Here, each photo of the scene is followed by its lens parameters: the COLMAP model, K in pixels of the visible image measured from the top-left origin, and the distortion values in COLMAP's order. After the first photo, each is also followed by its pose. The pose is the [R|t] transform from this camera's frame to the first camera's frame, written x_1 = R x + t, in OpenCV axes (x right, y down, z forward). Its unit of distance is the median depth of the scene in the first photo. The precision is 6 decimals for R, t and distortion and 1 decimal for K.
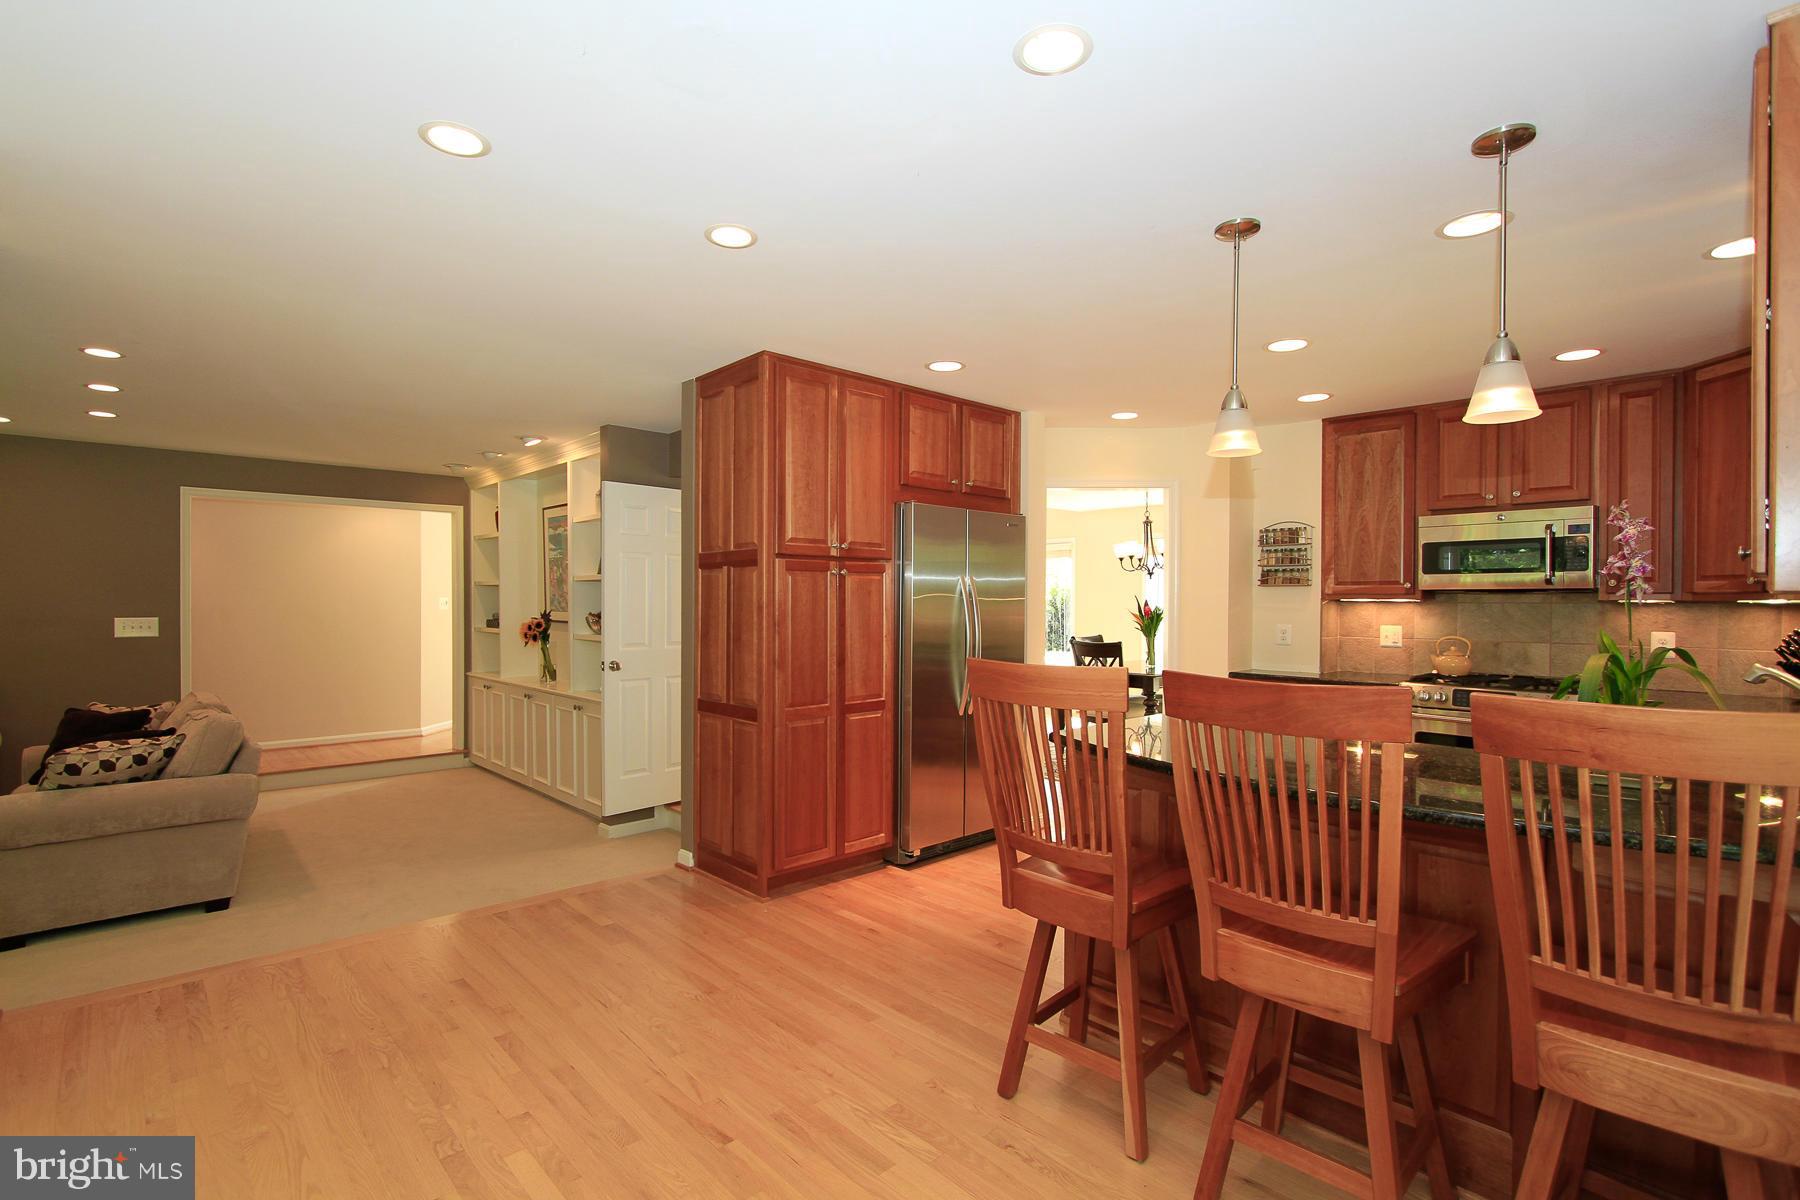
lens RADIAL K [[858.3, 0, 900.0], [0, 858.3, 600.0], [0, 0, 1]] dist [-0.013875, 0.000350]
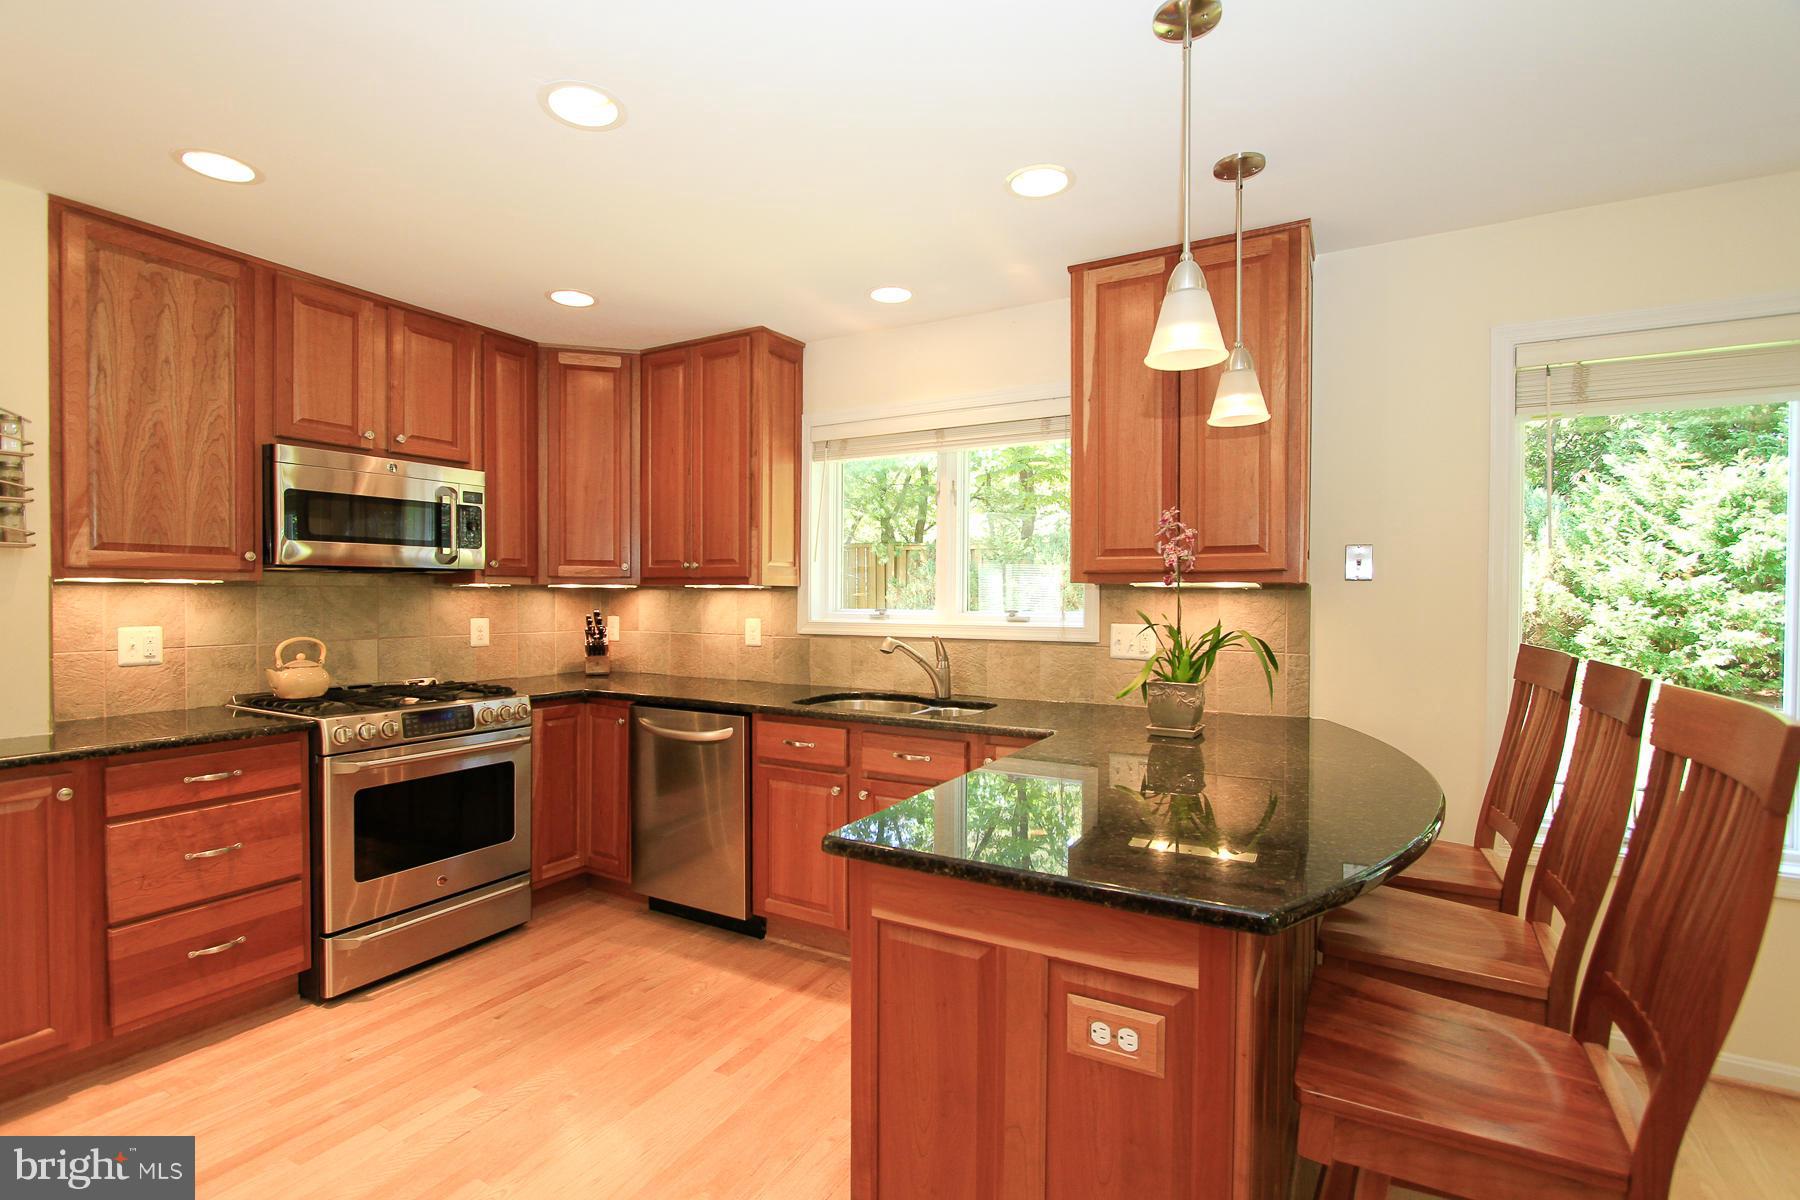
lens RADIAL K [[824.6, 0, 900.0], [0, 824.6, 600.0], [0, 0, 1]] dist [-0.000869, -0.000065]
pose [[-0.285043, -0.016857, 0.958367, -0.080643], [-0.011068, 0.999837, 0.014295, -0.000076], [-0.958451, -0.006533, -0.285183, 0.713001]]
